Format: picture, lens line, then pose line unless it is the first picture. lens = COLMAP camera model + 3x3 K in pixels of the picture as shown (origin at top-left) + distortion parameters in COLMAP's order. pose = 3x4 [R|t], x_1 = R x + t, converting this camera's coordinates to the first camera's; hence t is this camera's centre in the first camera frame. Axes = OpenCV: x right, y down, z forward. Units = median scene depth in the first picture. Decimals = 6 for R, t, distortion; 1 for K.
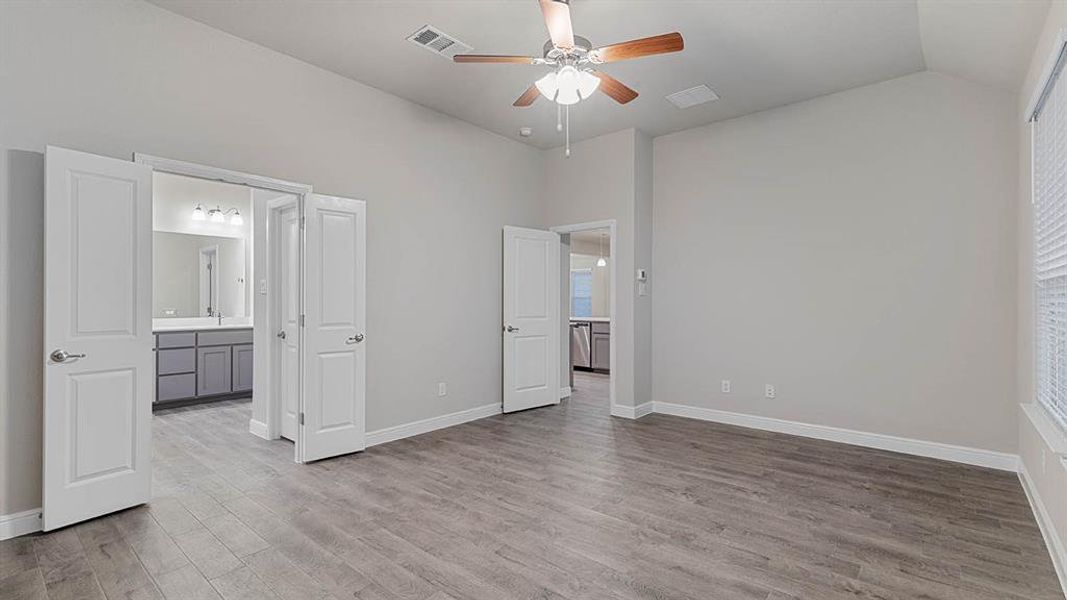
lens RADIAL K [[480.6, 0, 535.4], [0, 480.6, 301.1], [0, 0, 1]] dist [0.007771, -0.000555]
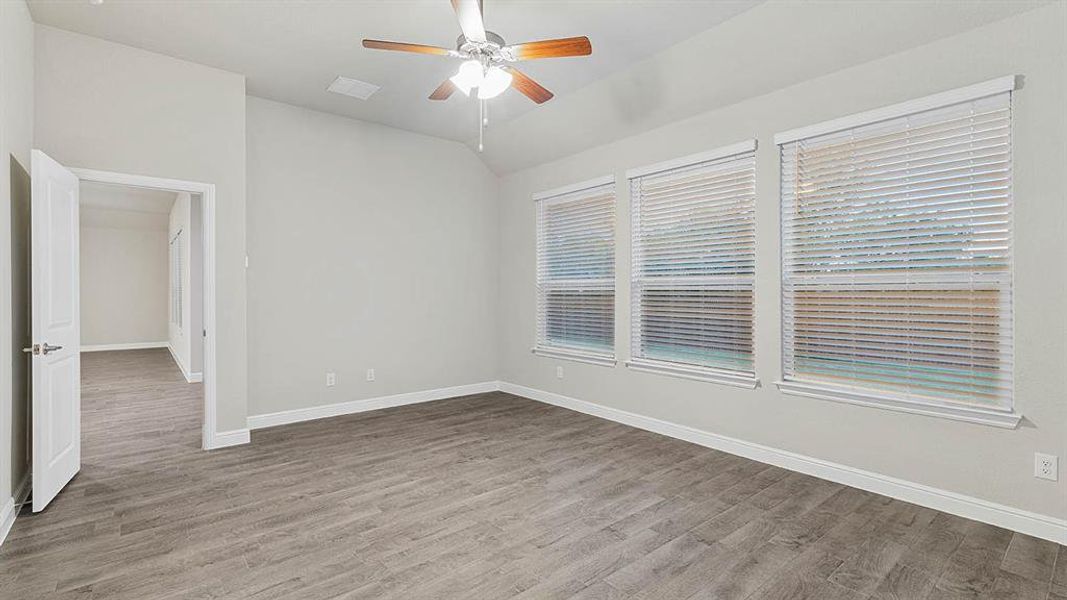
lens RADIAL K [[480.6, 0, 533.2], [0, 480.6, 296.8], [0, 0, 1]] dist [0.007771, -0.000555]
pose [[0.177972, -0.008605, 0.983998, -0.737897], [0.004507, 0.999958, 0.007930, -0.001883], [-0.984025, 0.003024, 0.178003, 0.584672]]
